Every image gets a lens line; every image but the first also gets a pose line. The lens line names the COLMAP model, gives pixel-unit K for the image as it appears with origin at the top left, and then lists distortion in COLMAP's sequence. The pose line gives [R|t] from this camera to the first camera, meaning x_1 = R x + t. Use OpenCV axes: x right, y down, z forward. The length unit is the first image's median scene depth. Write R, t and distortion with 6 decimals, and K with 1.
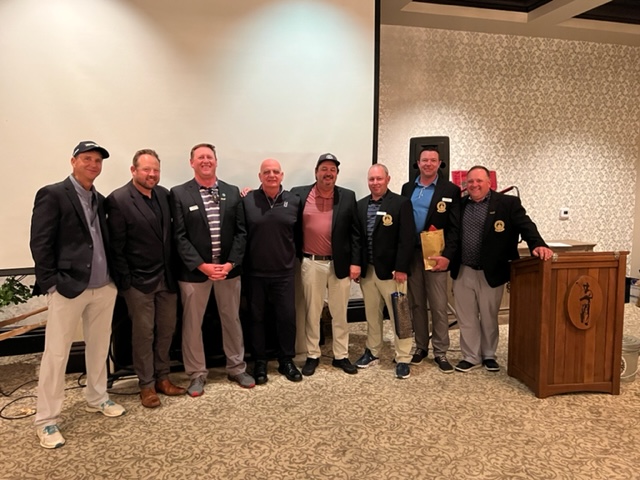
lens RADIAL K [[476.5, 0, 319.3], [0, 476.5, 245.8], [0, 0, 1]] dist [0.038755, -0.033999]
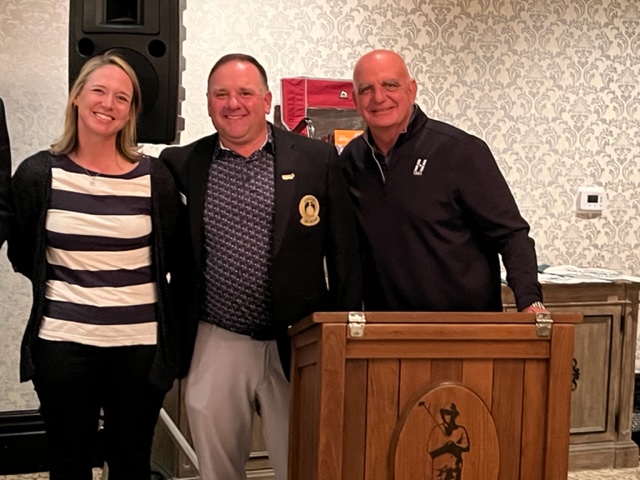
lens RADIAL K [[1060.6, 0, 311.3], [0, 1060.6, 235.3], [0, 0, 1]] dist [0.099456, 0.000000]
pose [[0.996743, 0.036491, 0.071918, 0.238458], [-0.034930, 0.999129, -0.022847, -0.012213], [-0.072689, 0.020261, 0.997149, 0.155672]]
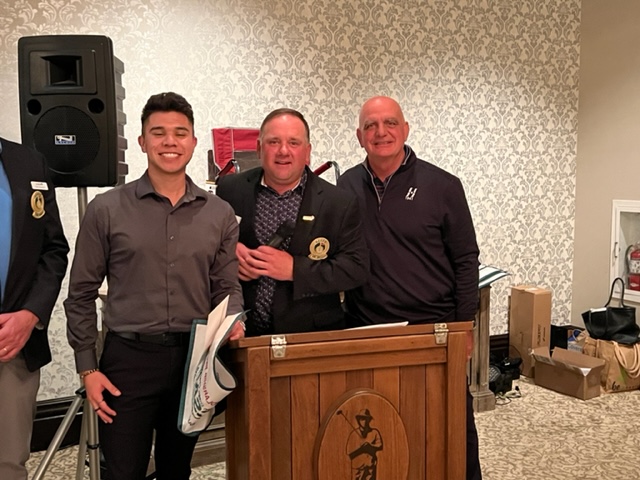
lens RADIAL K [[711.4, 0, 314.5], [0, 711.4, 248.9], [0, 0, 1]] dist [0.045574, 0.000000]
pose [[0.986724, -0.016552, 0.161563, 0.254363], [0.017402, 0.999841, -0.003849, -0.029177], [-0.161473, 0.006610, 0.986855, 0.267350]]
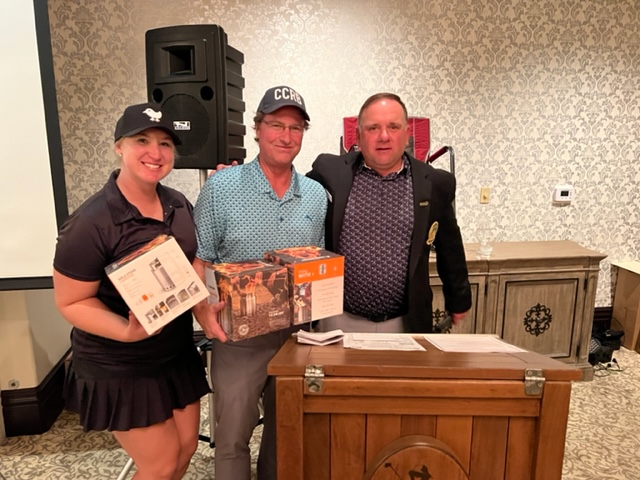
lens RADIAL K [[476.5, 0, 317.0], [0, 476.5, 243.6], [0, 0, 1]] dist [0.038755, -0.033999]
pose [[0.992375, 0.038335, -0.117145, 0.309704], [-0.028878, 0.996264, 0.081390, -0.051247], [0.119828, -0.077386, 0.989774, 0.417957]]
